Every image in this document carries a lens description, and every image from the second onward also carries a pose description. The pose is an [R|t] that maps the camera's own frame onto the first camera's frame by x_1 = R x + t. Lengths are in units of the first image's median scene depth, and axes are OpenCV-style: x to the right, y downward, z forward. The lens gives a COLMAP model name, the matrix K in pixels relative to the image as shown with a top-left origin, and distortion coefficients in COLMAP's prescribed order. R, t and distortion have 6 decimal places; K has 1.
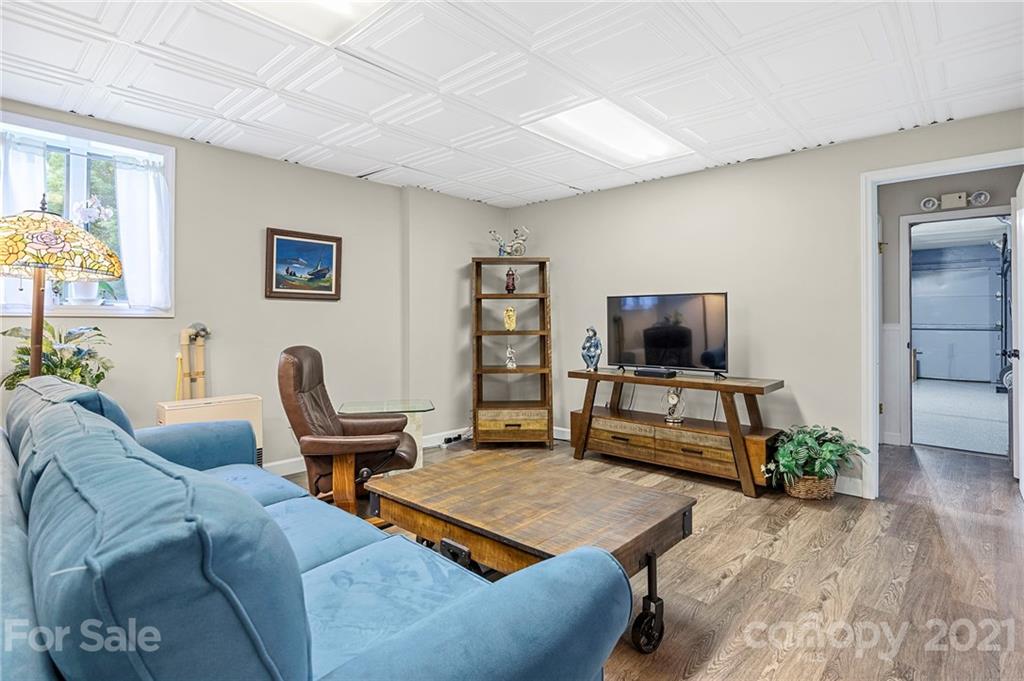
lens RADIAL K [[513.4, 0, 513.0], [0, 513.4, 317.7], [0, 0, 1]] dist [-0.004882, -0.000369]
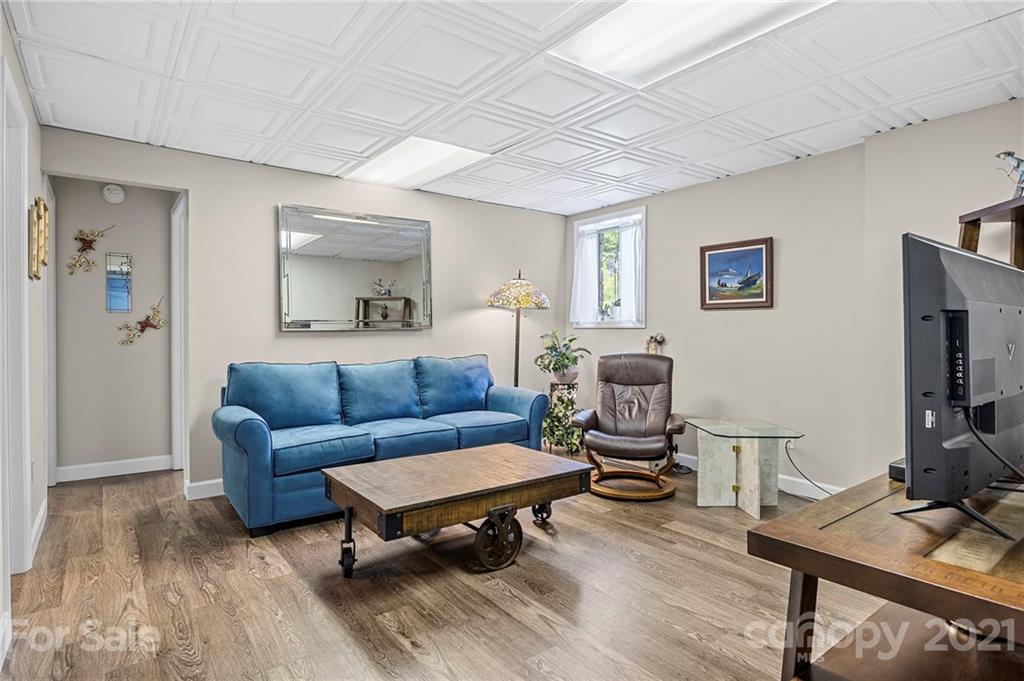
lens RADIAL K [[543.6, 0, 511.6], [0, 543.6, 333.6], [0, 0, 1]] dist [-0.002869, -0.000138]
pose [[-0.179718, 0.006154, -0.983699, 0.738434], [0.002884, 0.999979, 0.005729, 0.005339], [0.983714, -0.001807, -0.179732, 0.785530]]
